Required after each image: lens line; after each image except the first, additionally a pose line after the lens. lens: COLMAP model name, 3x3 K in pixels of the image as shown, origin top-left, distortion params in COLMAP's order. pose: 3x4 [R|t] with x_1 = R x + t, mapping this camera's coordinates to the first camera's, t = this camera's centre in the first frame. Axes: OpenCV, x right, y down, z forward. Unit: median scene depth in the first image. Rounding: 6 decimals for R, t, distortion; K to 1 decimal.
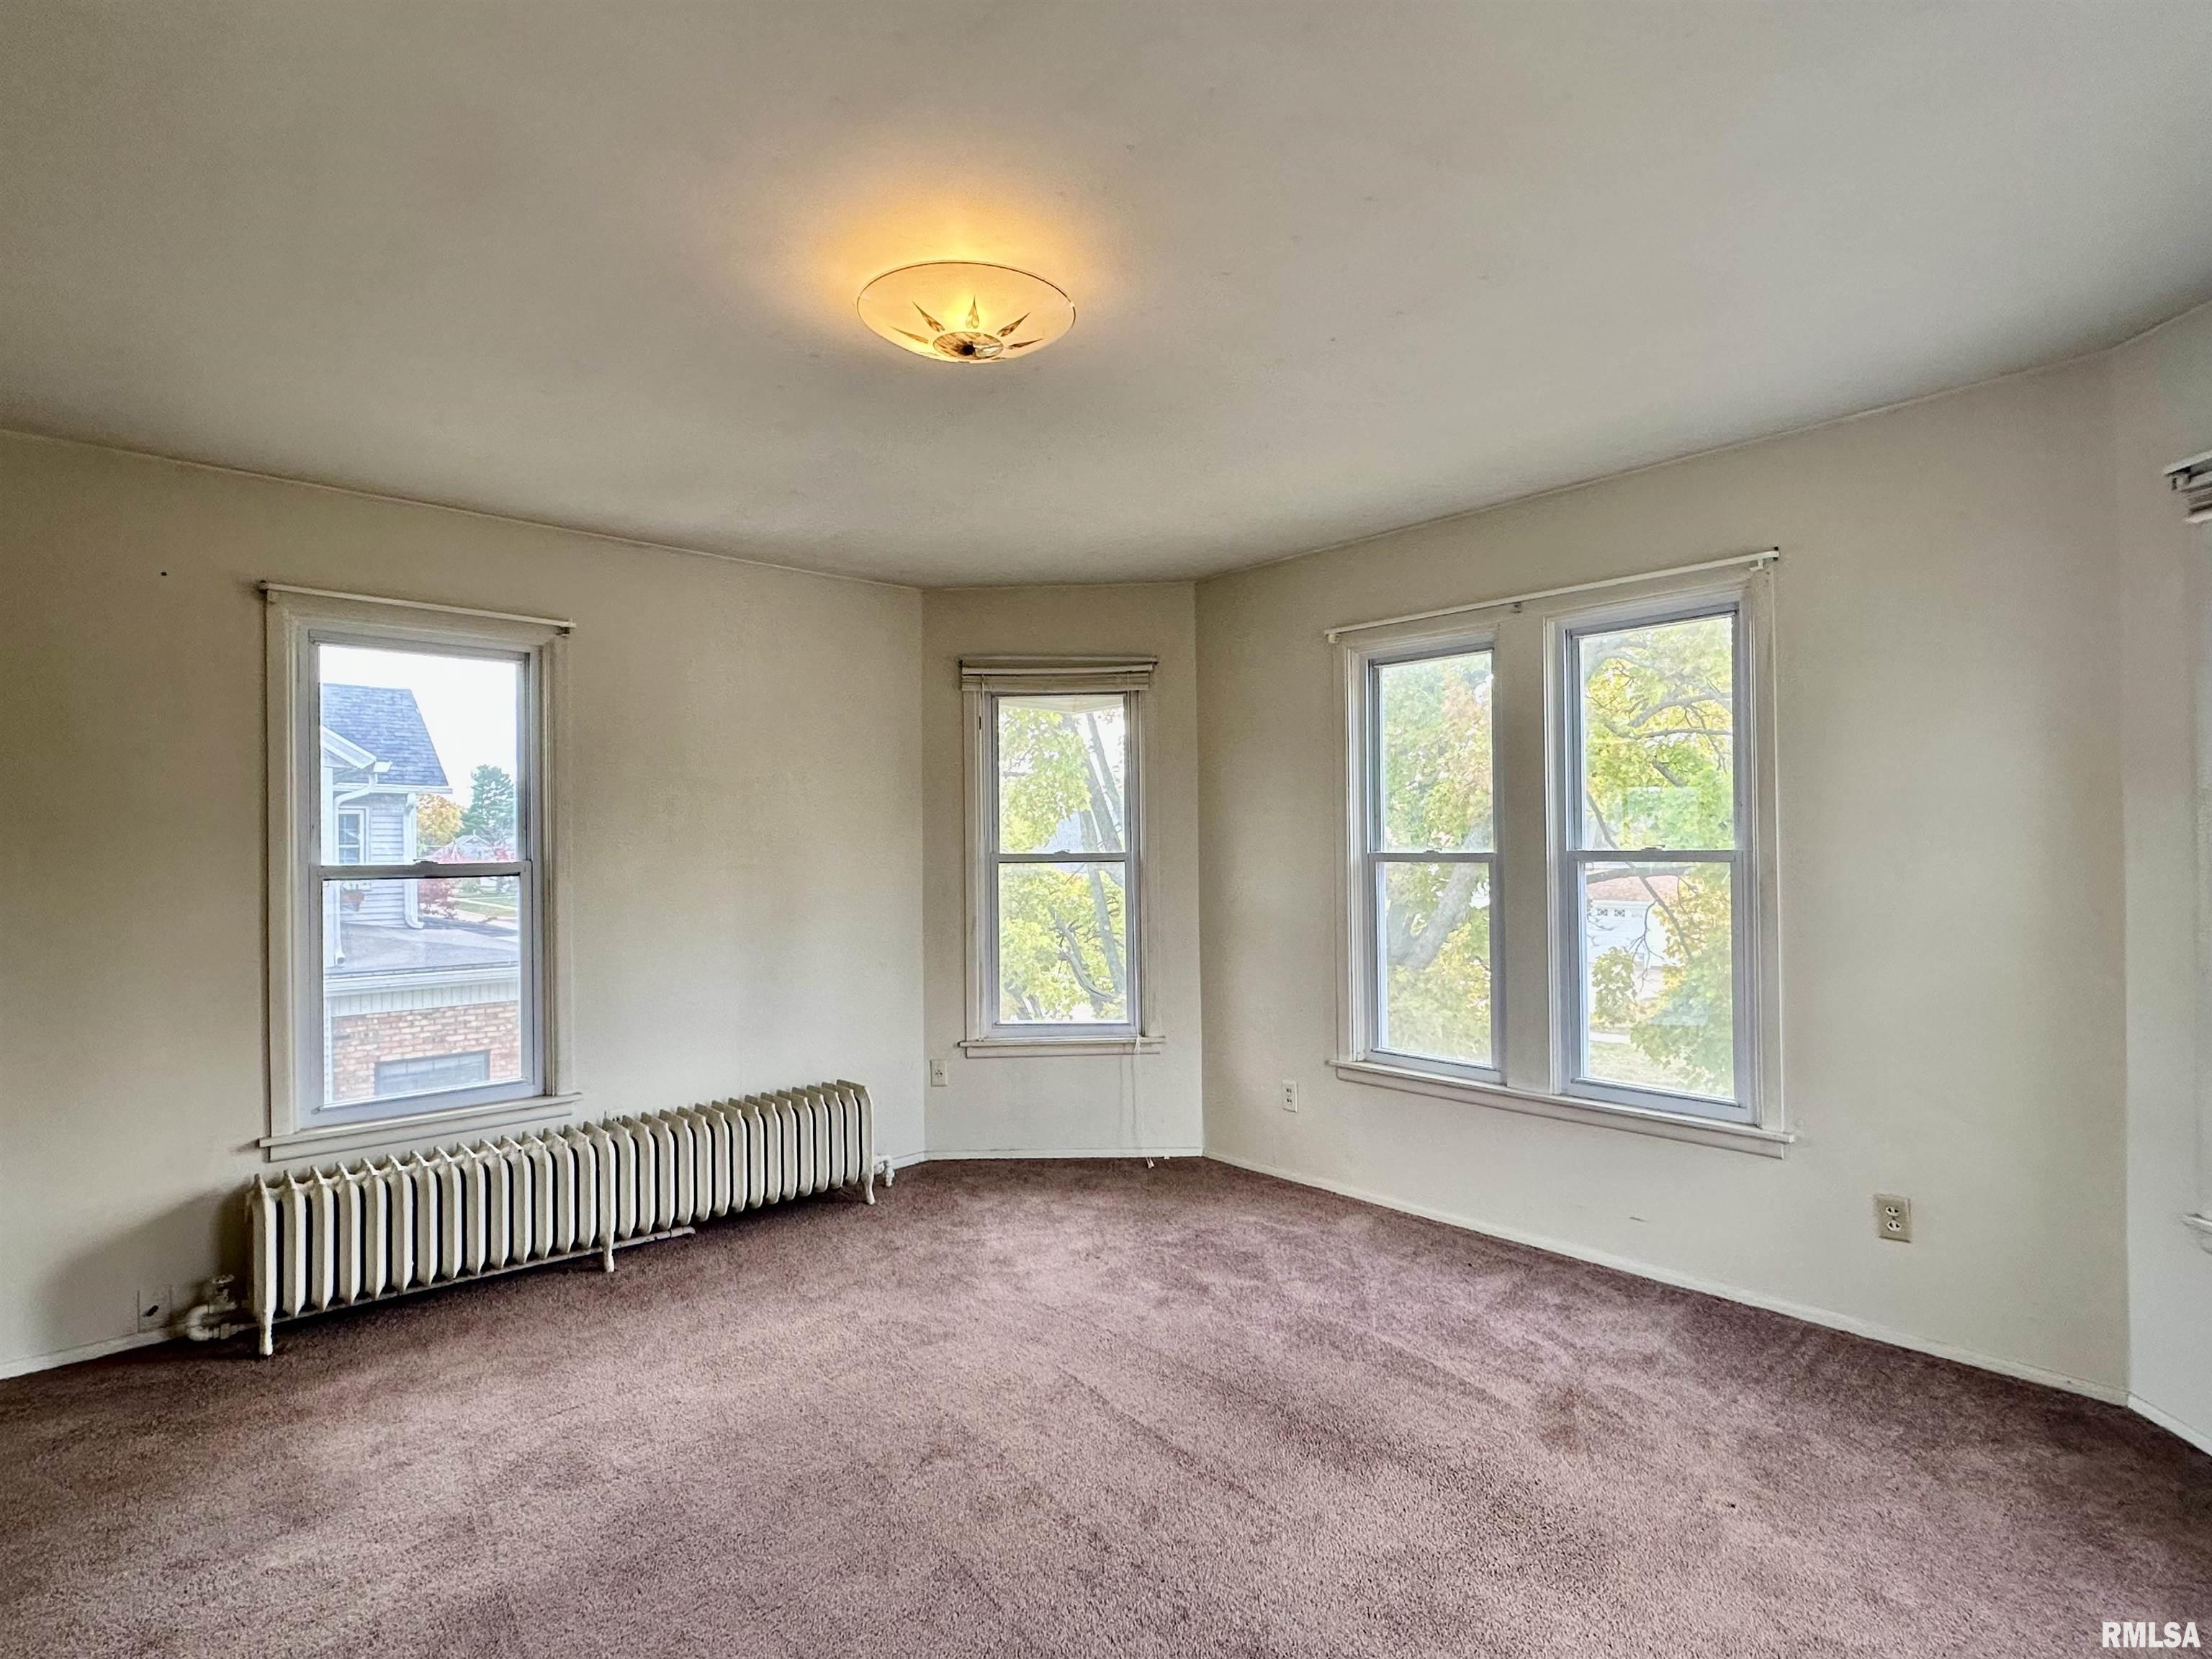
lens RADIAL K [[1096.7, 0, 1099.8], [0, 1096.7, 839.9], [0, 0, 1]] dist [0.001342, 0.000587]
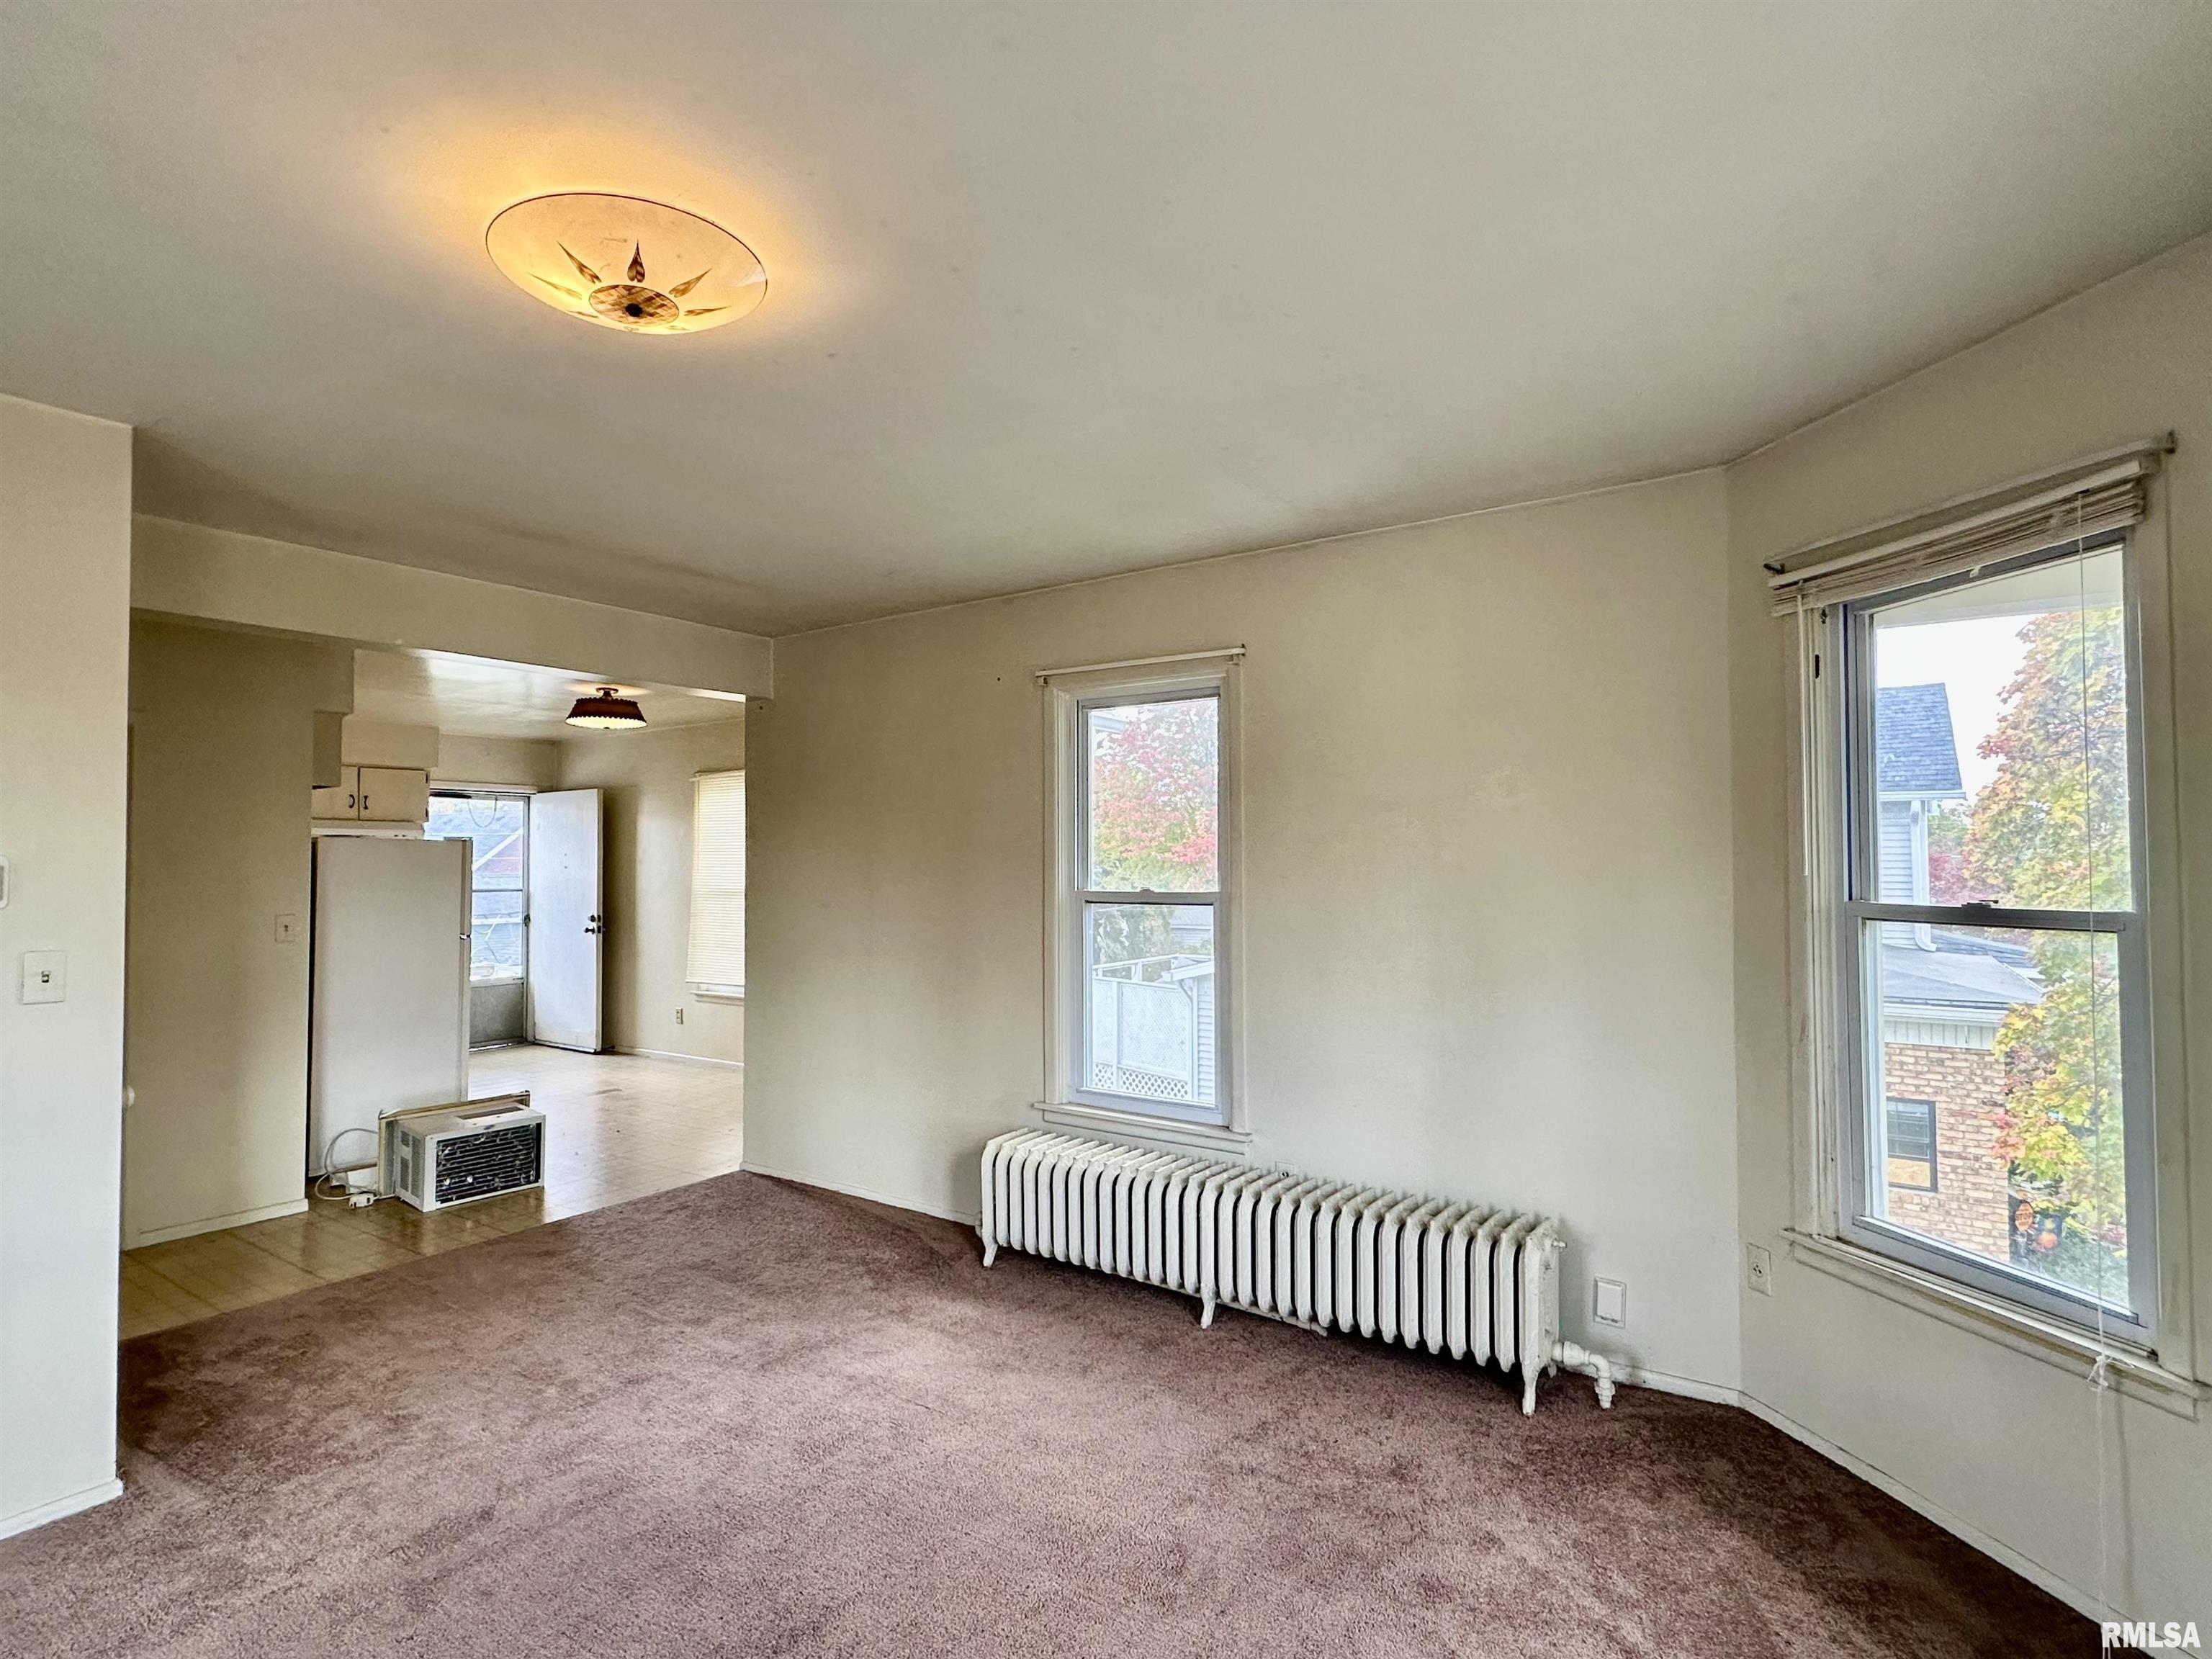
lens RADIAL K [[1096.7, 0, 1097.2], [0, 1096.7, 846.0], [0, 0, 1]] dist [0.001342, 0.000587]
pose [[0.236843, -0.005359, -0.971533, 0.349356], [0.004466, 0.999980, -0.004428, -0.014941], [0.971538, -0.003290, 0.236862, 0.519772]]
